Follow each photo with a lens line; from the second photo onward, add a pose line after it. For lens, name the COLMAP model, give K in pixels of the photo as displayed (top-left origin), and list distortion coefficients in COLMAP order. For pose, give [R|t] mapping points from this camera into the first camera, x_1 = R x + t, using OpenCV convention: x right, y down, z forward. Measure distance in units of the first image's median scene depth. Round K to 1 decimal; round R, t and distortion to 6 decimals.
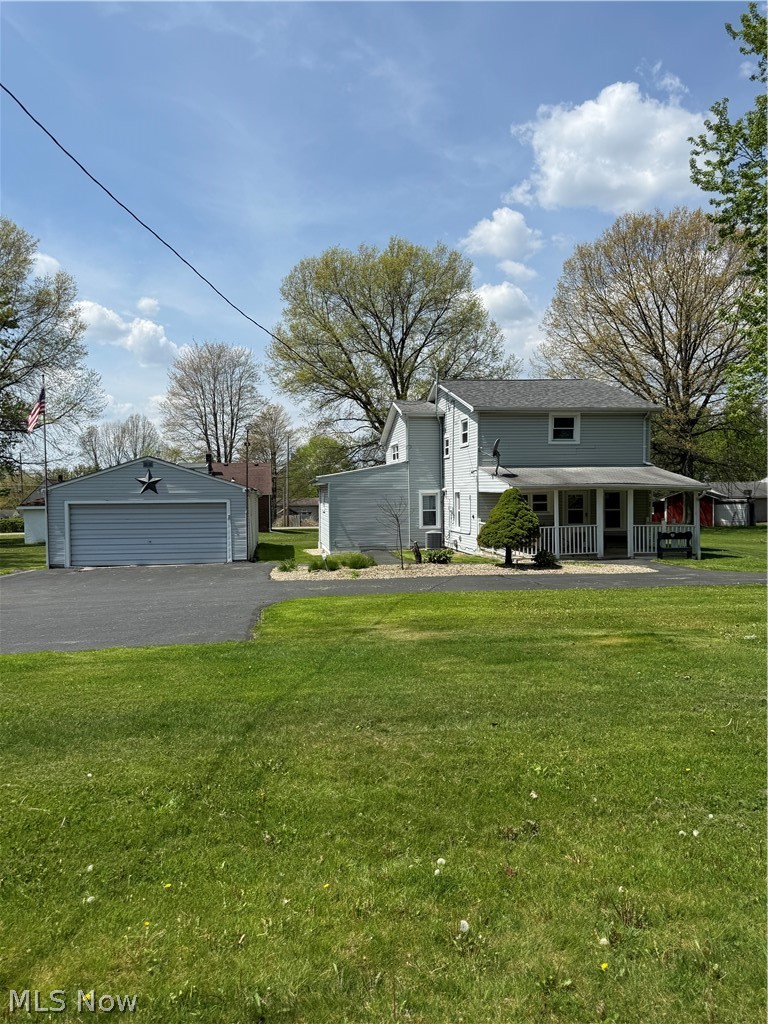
lens RADIAL K [[743.3, 0, 380.6], [0, 743.3, 519.5], [0, 0, 1]] dist [0.062753, -0.012814]
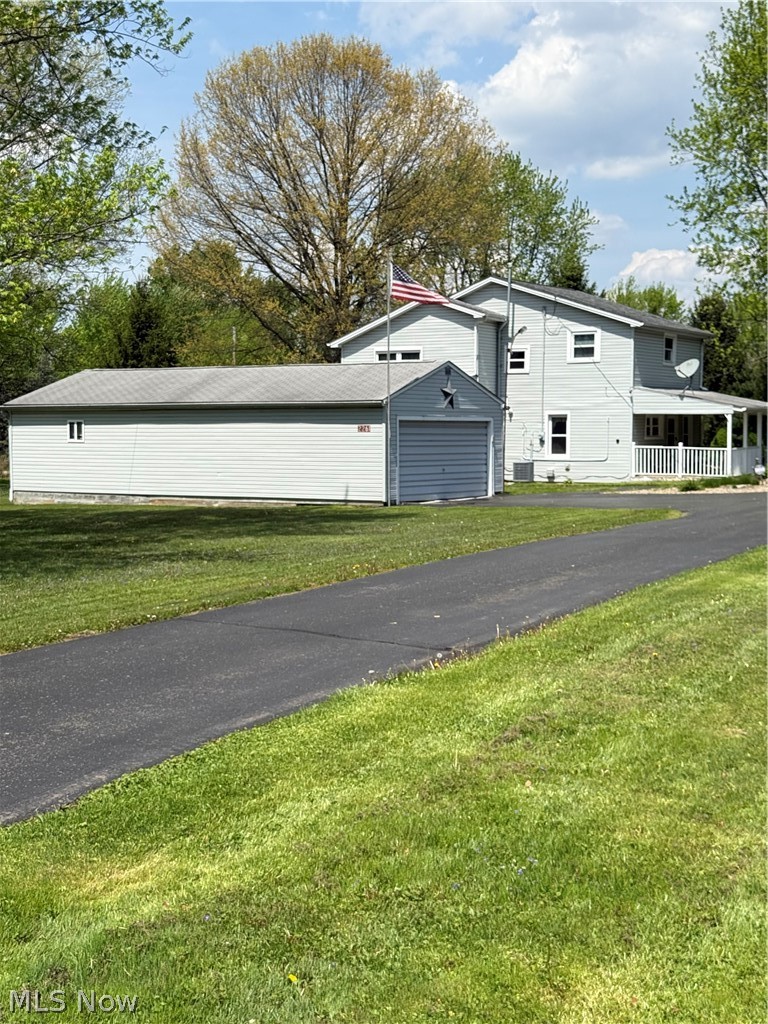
lens RADIAL K [[1452.5, 0, 356.5], [0, 1452.5, 514.6], [0, 0, 1]] dist [0.079799, 0.000000]
pose [[0.654157, -0.033874, 0.755600, -1.269469], [0.017318, 0.999406, 0.029812, 0.024511], [-0.756160, -0.006416, 0.654355, 0.065672]]
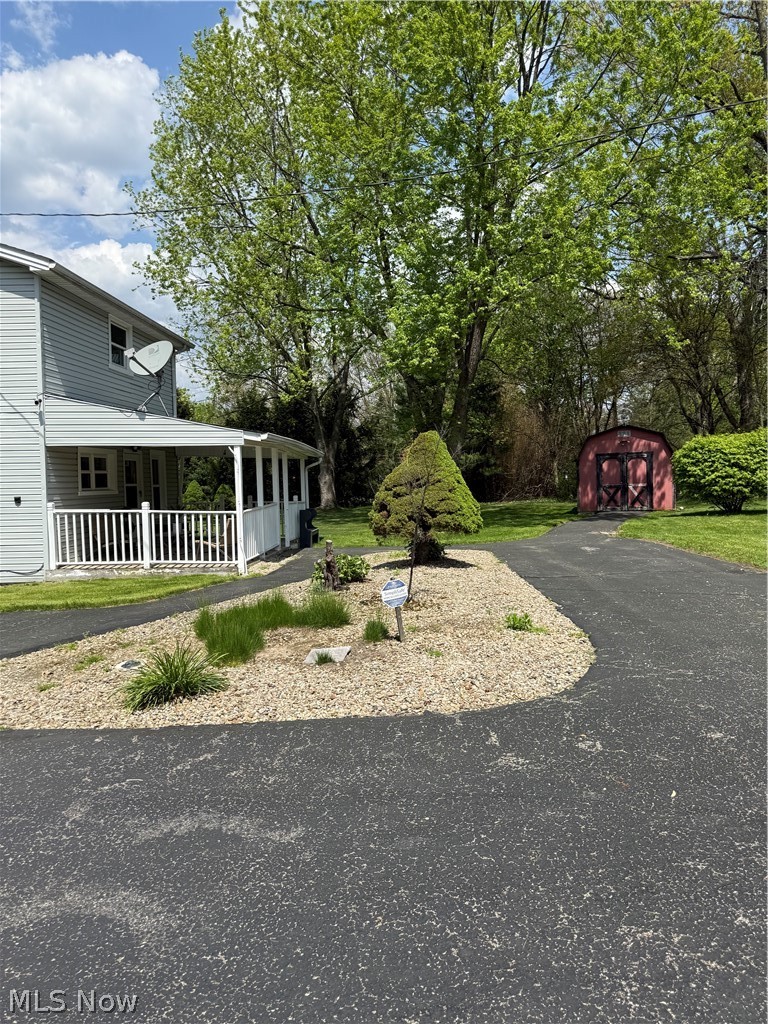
lens RADIAL K [[724.2, 0, 379.9], [0, 724.2, 516.1], [0, 0, 1]] dist [0.063926, -0.054400]
pose [[0.202233, -0.040875, 0.978484, -0.244235], [0.047536, 0.998361, 0.031881, 0.001718], [-0.978183, 0.040066, 0.203844, 0.607923]]
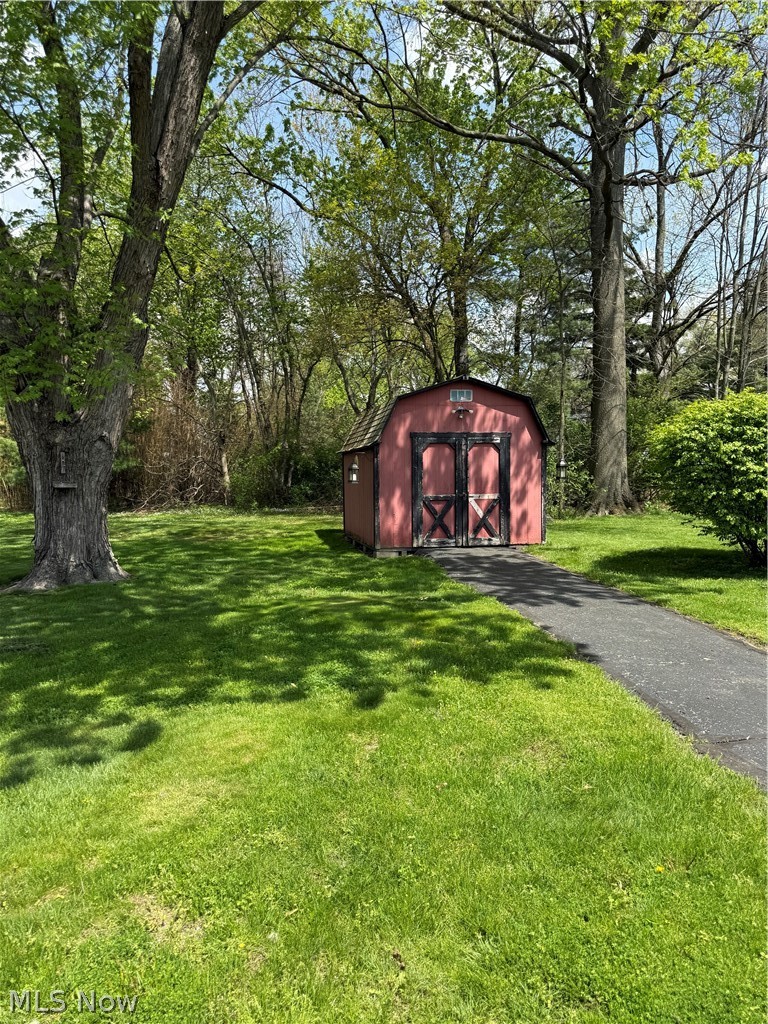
lens RADIAL K [[724.2, 0, 384.4], [0, 724.2, 512.5], [0, 0, 1]] dist [0.063926, -0.054400]
pose [[-0.350868, -0.039455, 0.935594, 0.275058], [0.033182, 0.997961, 0.054529, -0.009129], [-0.935837, 0.050178, -0.348843, 0.697479]]
